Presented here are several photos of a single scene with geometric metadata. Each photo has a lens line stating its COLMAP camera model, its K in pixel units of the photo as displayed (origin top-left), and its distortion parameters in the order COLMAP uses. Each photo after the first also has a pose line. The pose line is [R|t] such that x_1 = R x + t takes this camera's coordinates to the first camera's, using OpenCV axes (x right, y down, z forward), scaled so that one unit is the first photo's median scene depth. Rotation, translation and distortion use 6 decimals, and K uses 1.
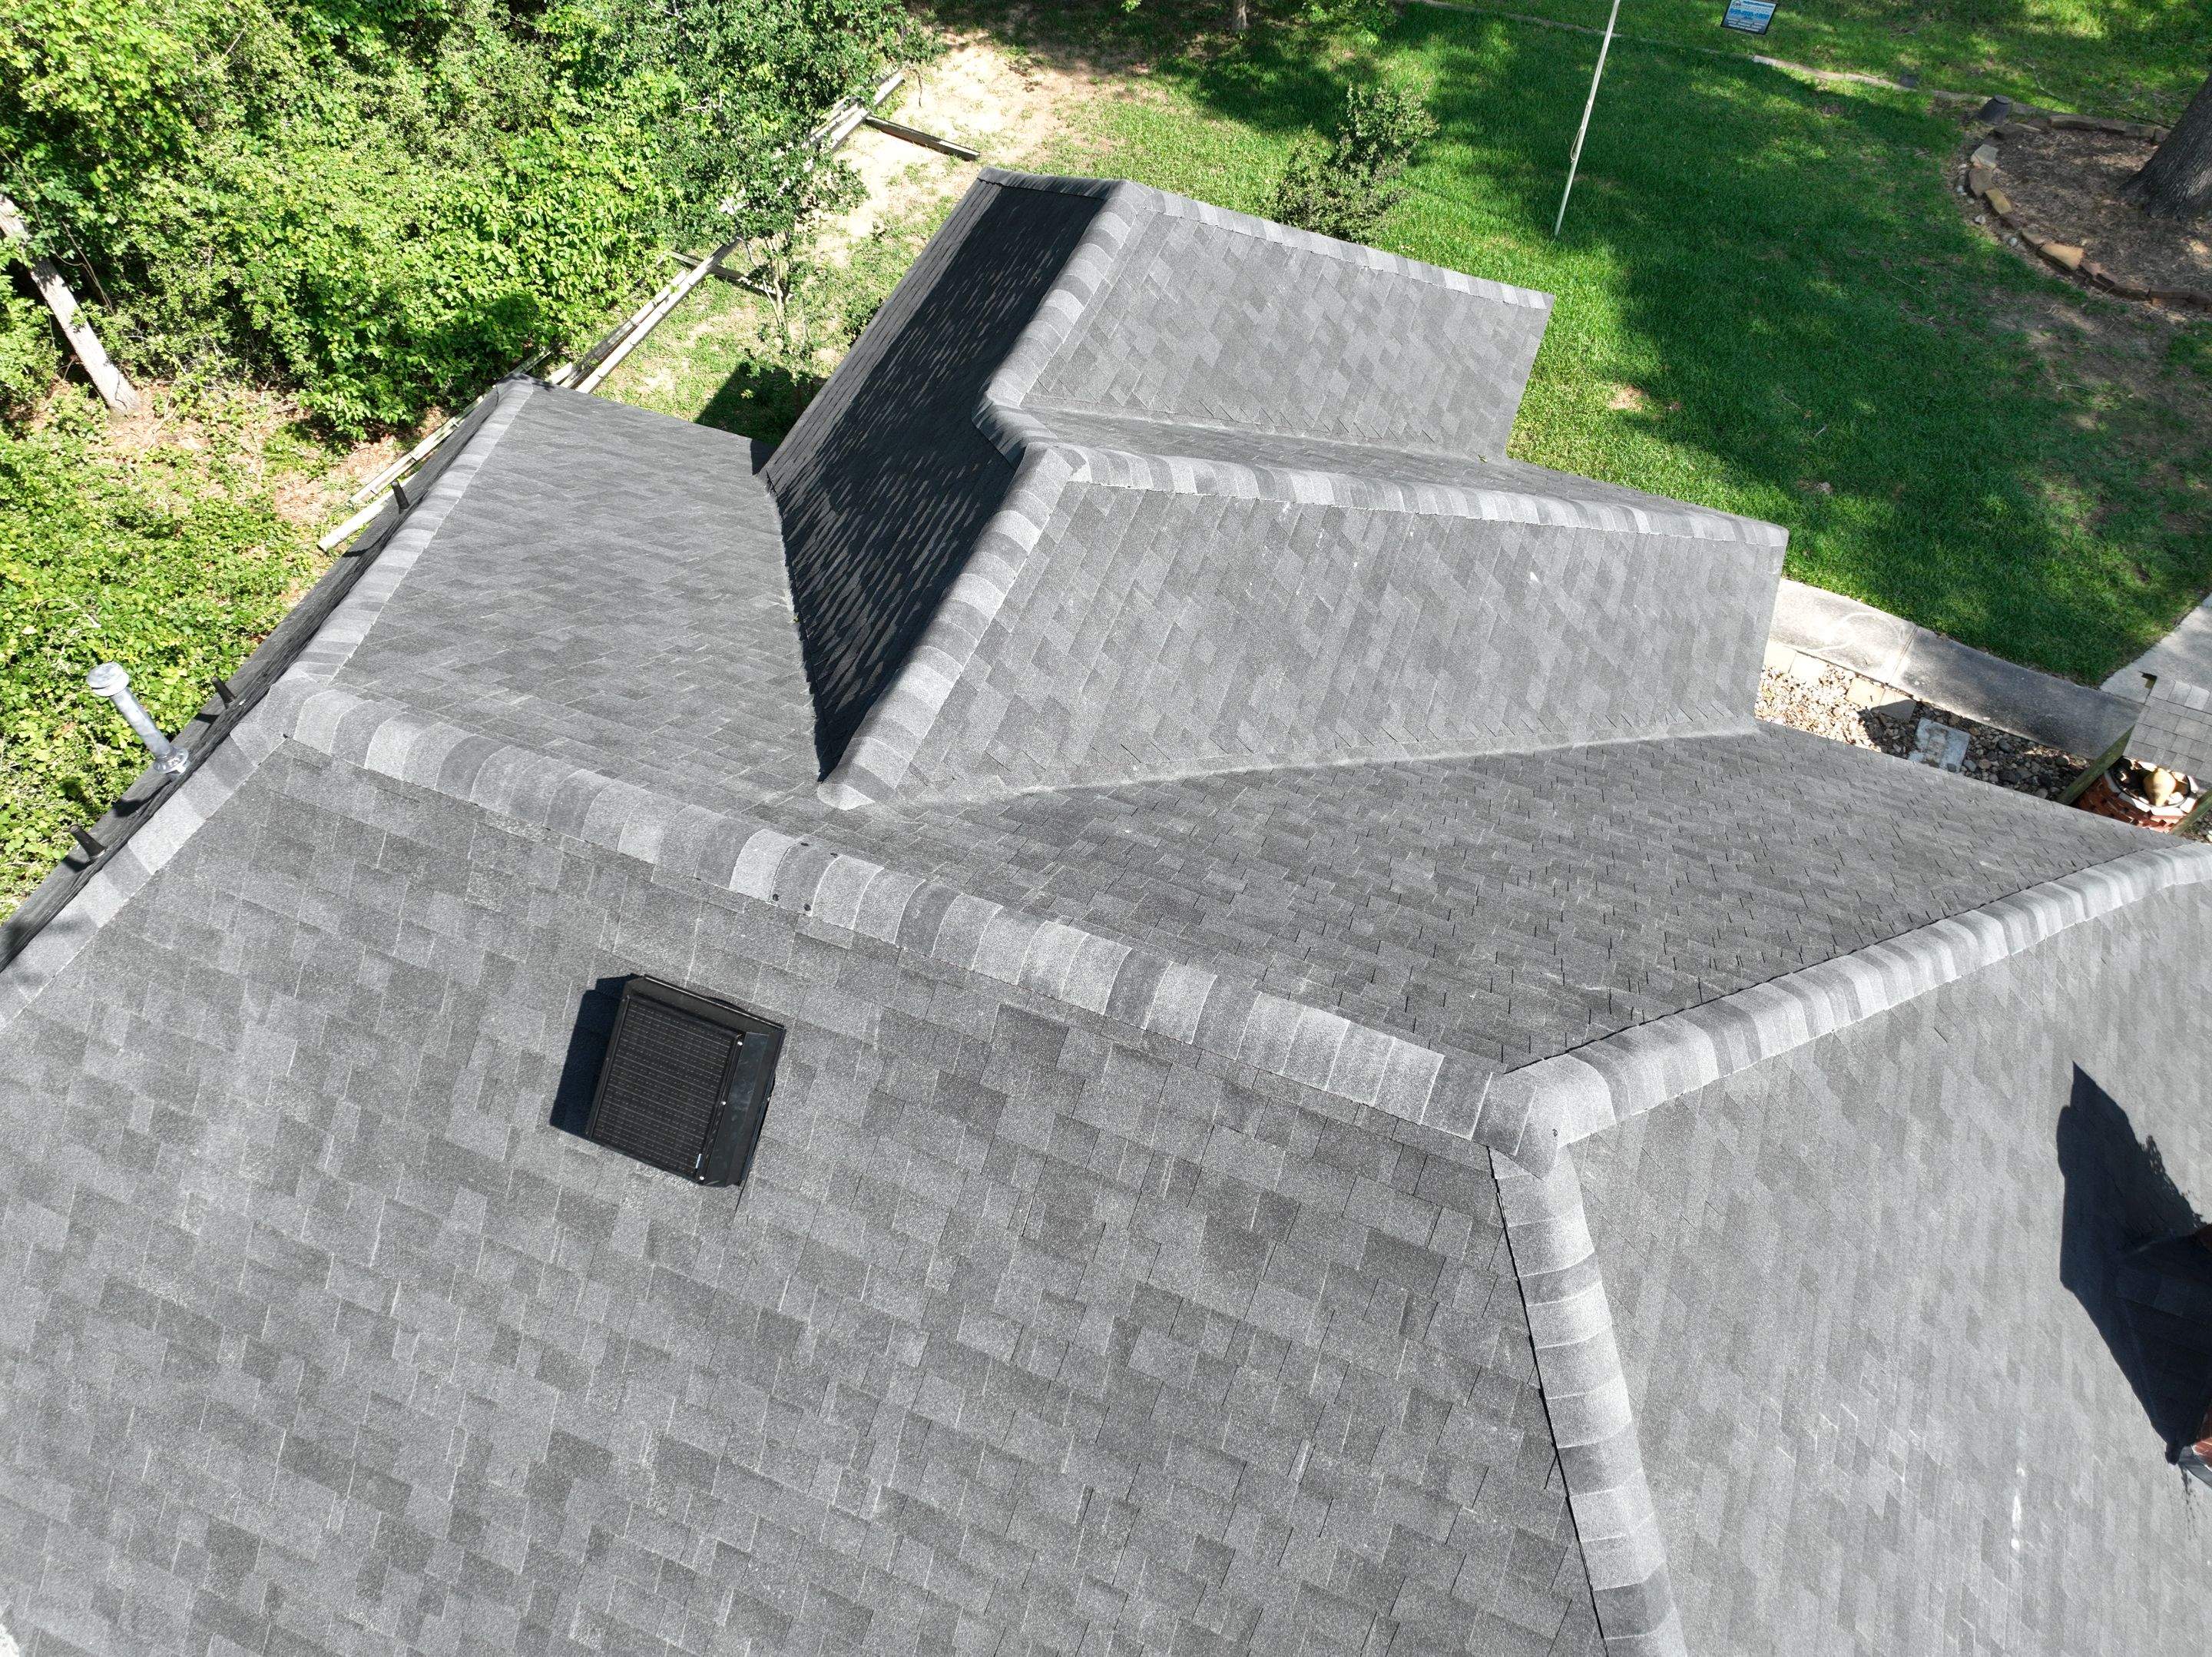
lens RADIAL K [[1551.1, 0, 1100.5], [0, 1551.1, 831.2], [0, 0, 1]] dist [0.003967, 0.011725]
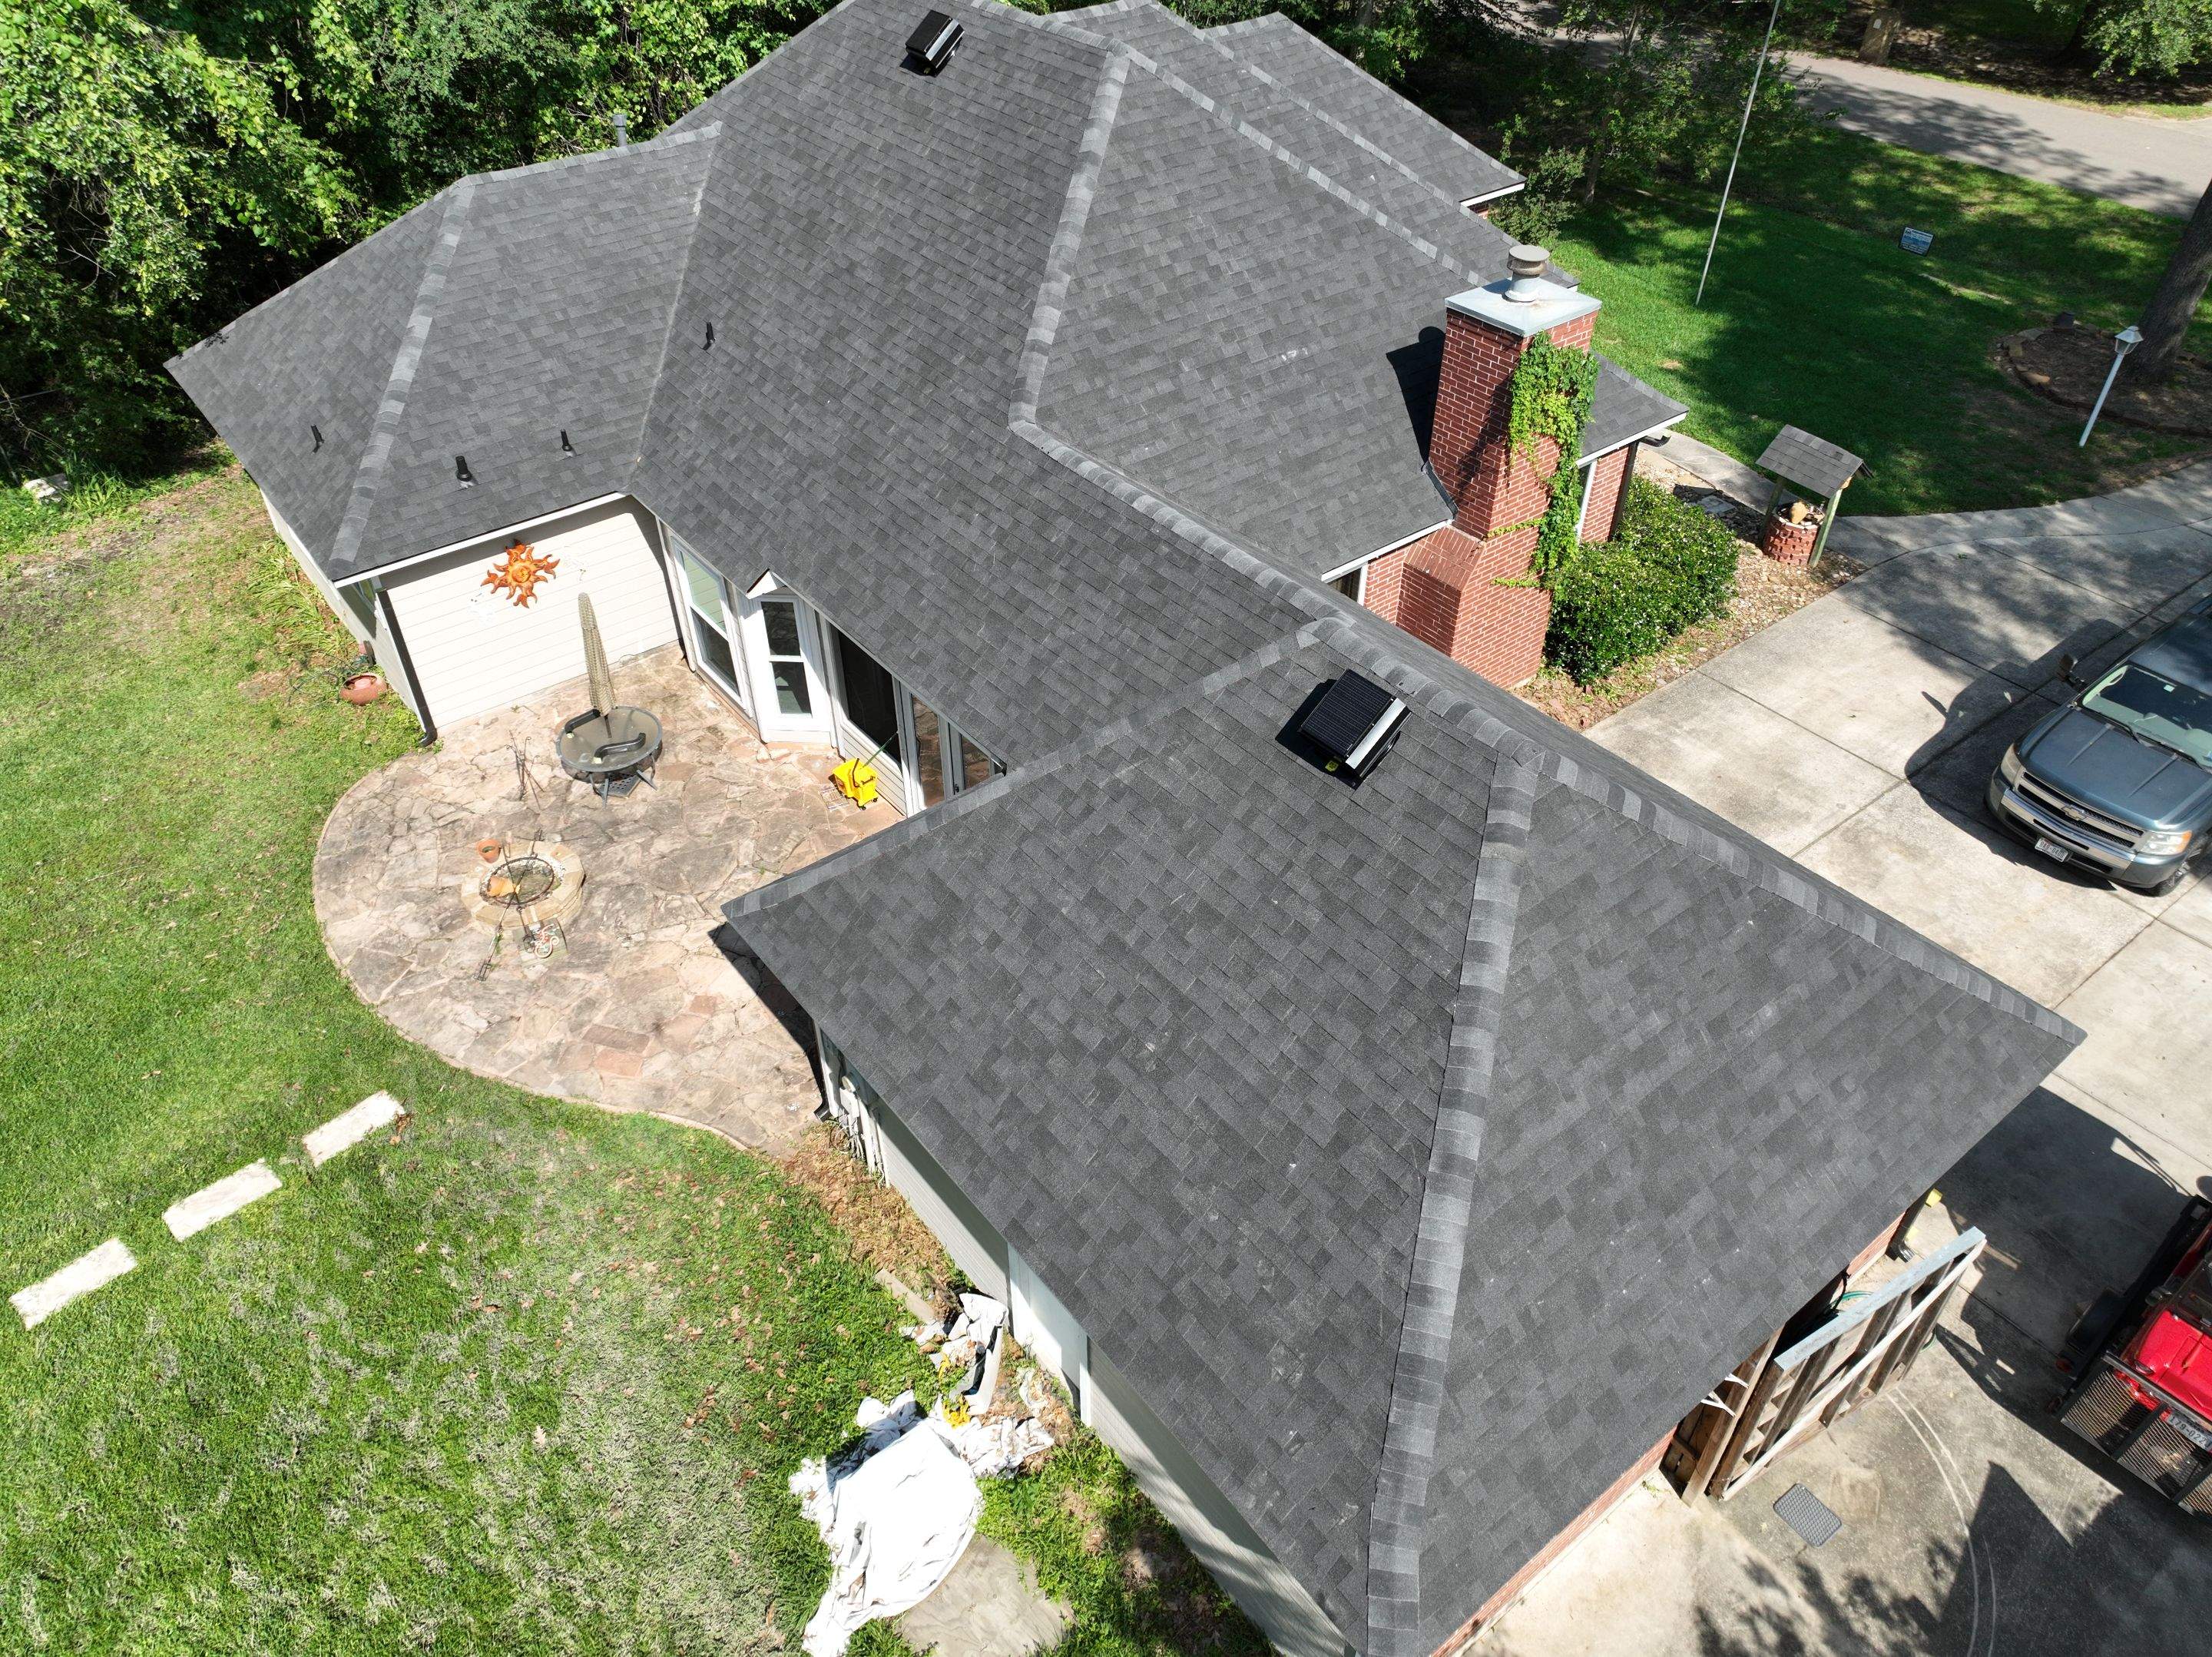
lens RADIAL K [[1554.0, 0, 1103.4], [0, 1554.0, 831.2], [0, 0, 1]] dist [0.003121, 0.007234]
pose [[0.860253, 0.332983, -0.386117, 1.888668], [-0.422454, 0.889504, -0.174113, 2.065710], [0.285476, 0.312898, 0.905869, -1.425467]]
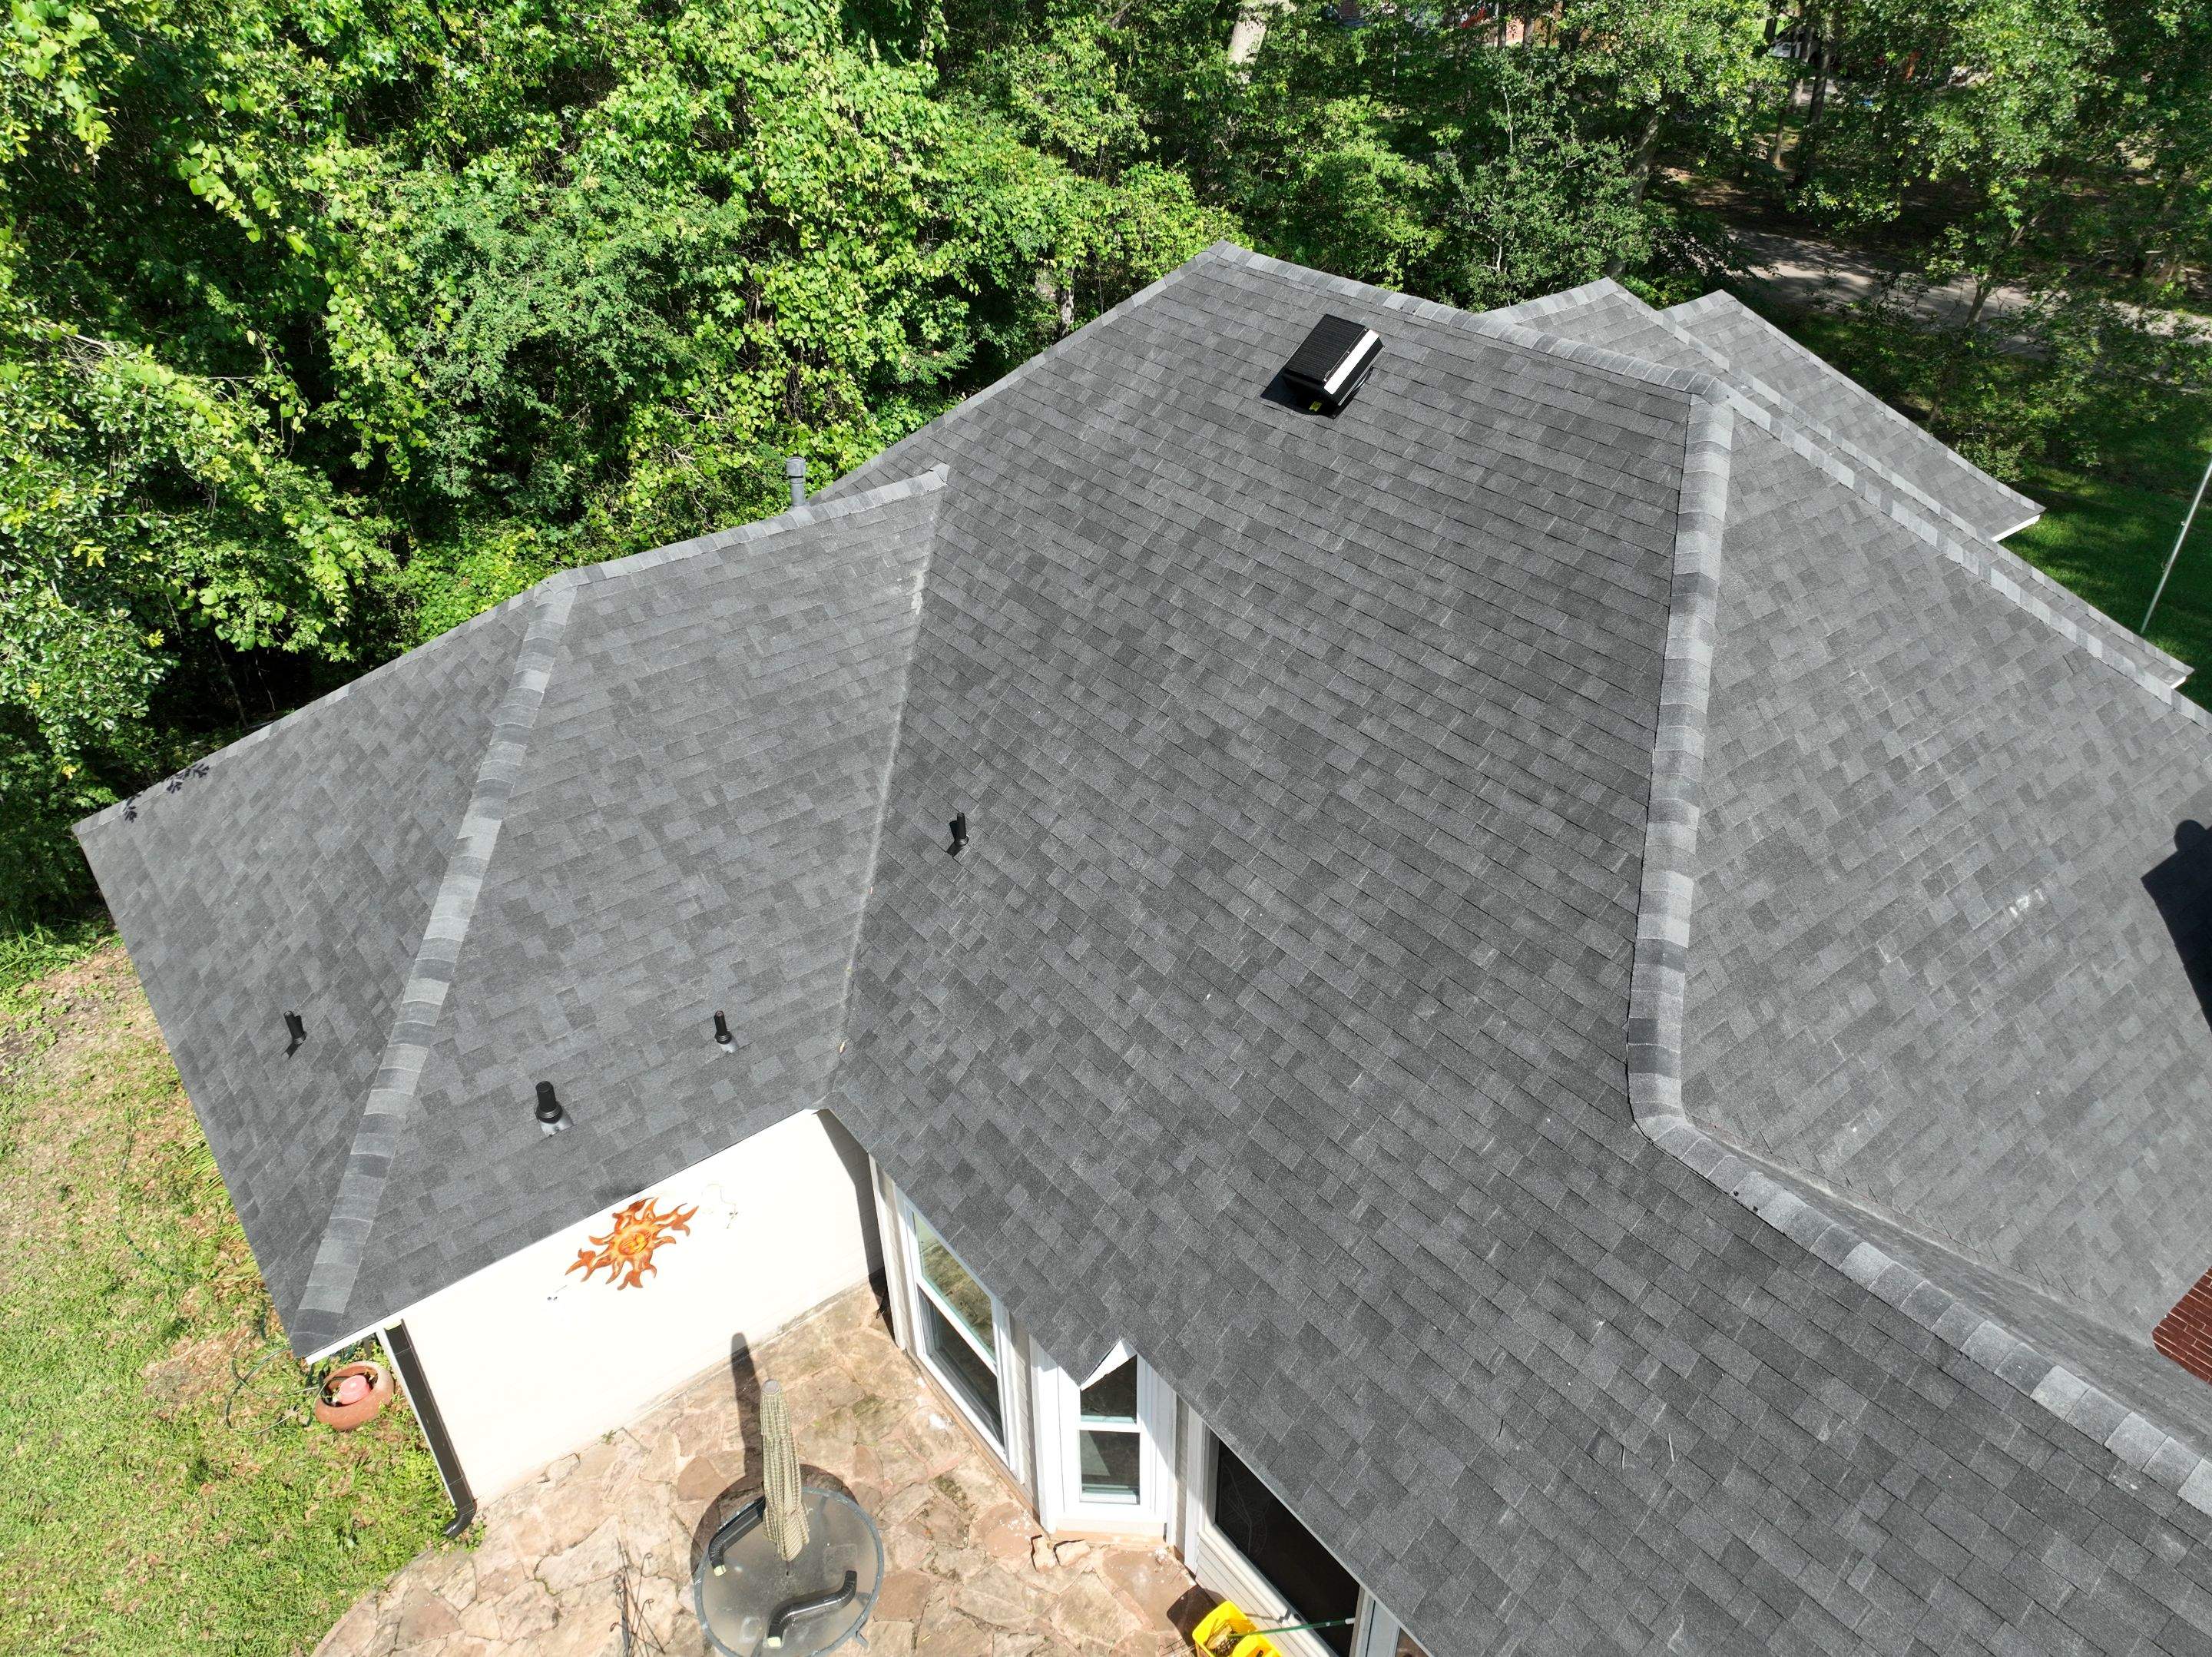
lens RADIAL K [[1554.0, 0, 1103.4], [0, 1554.0, 831.2], [0, 0, 1]] dist [0.003121, 0.007234]
pose [[0.861408, 0.283739, -0.421271, 0.522758], [-0.418877, 0.865947, -0.273271, 1.364454], [0.287261, 0.411858, 0.864785, -0.655889]]
